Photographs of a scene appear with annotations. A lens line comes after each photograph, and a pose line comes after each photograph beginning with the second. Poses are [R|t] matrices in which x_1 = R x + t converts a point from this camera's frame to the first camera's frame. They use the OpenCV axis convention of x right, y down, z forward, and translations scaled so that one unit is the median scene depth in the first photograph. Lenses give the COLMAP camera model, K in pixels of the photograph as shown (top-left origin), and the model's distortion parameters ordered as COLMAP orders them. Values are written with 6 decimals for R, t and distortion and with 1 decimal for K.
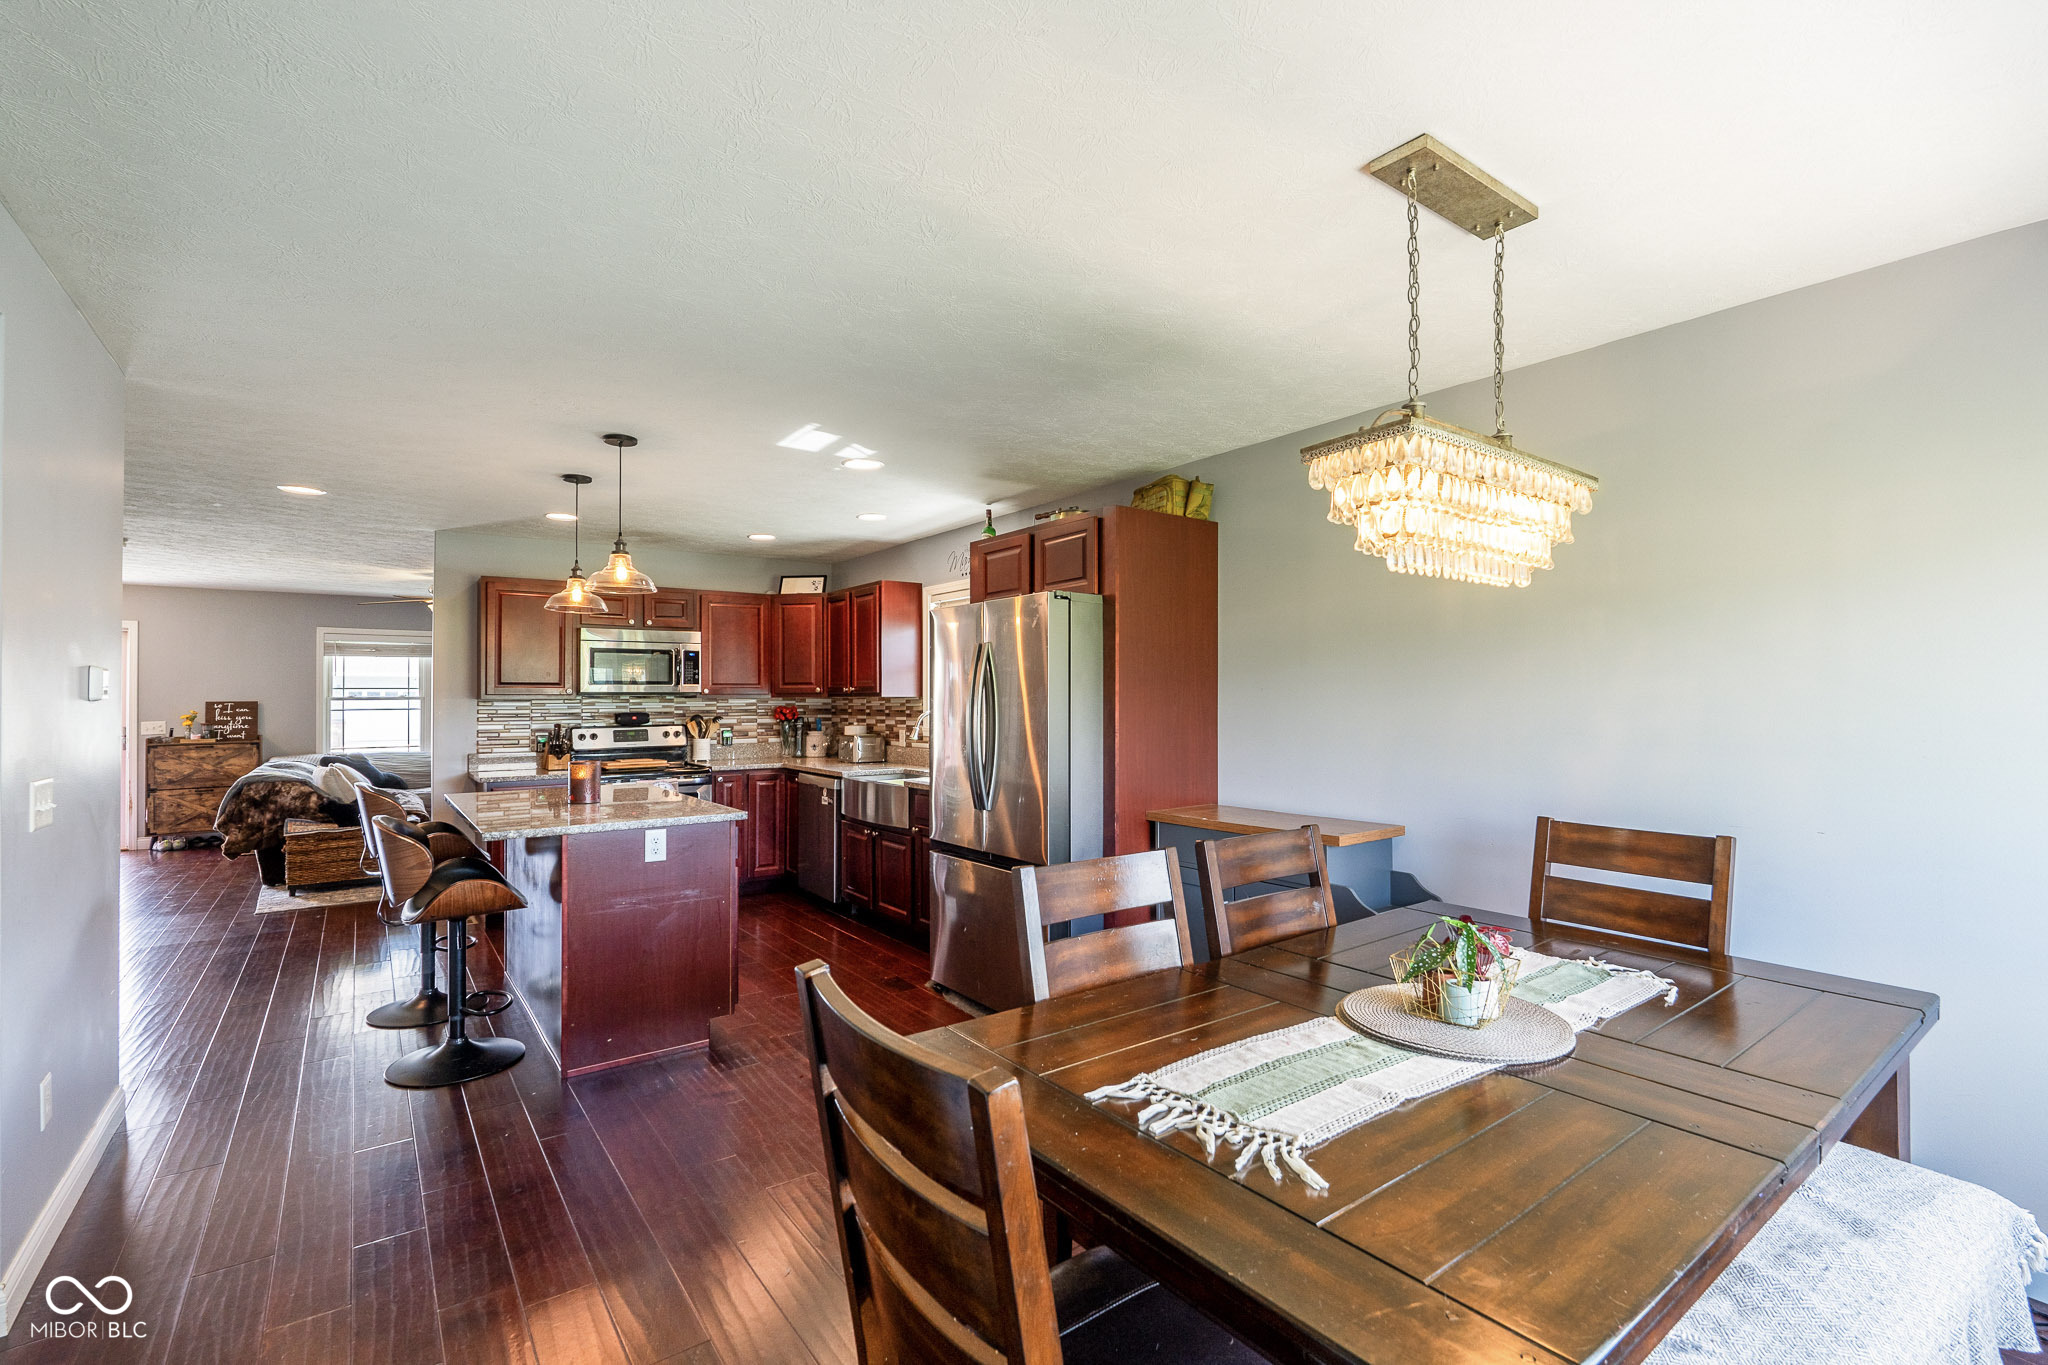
lens RADIAL K [[910.2, 0, 1023.9], [0, 910.2, 689.1], [0, 0, 1]] dist [-0.008891, 0.000244]
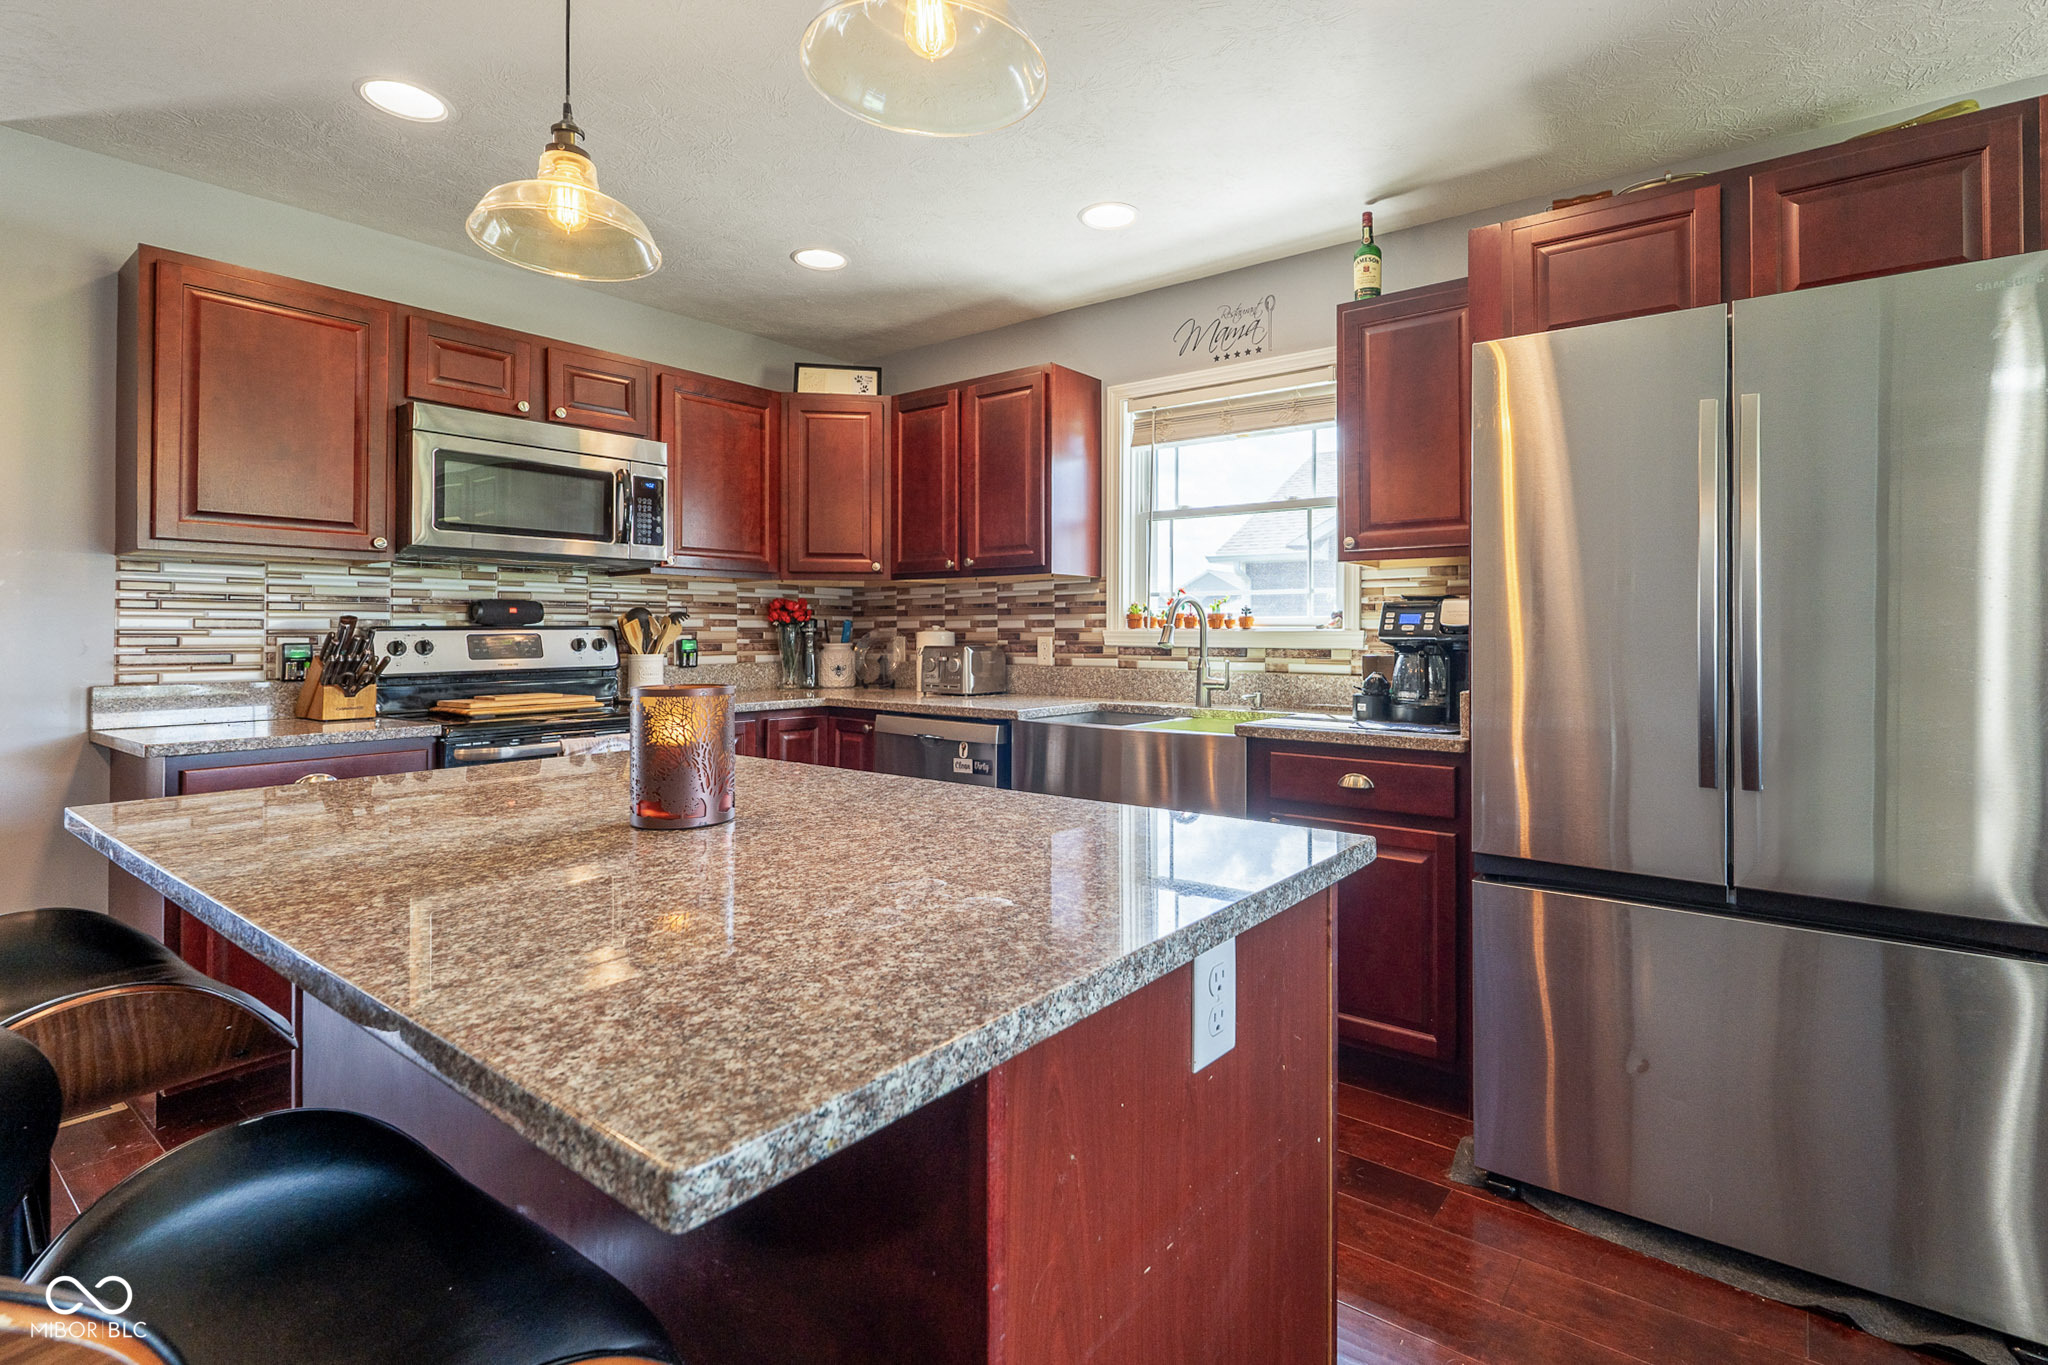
lens RADIAL K [[910.2, 0, 1056.8], [0, 910.2, 629.5], [0, 0, 1]] dist [-0.008891, 0.000244]
pose [[0.948823, 0.007031, 0.315729, -0.308841], [-0.008140, 0.999964, 0.002193, 0.038938], [-0.315703, -0.004650, 0.948847, 0.449850]]
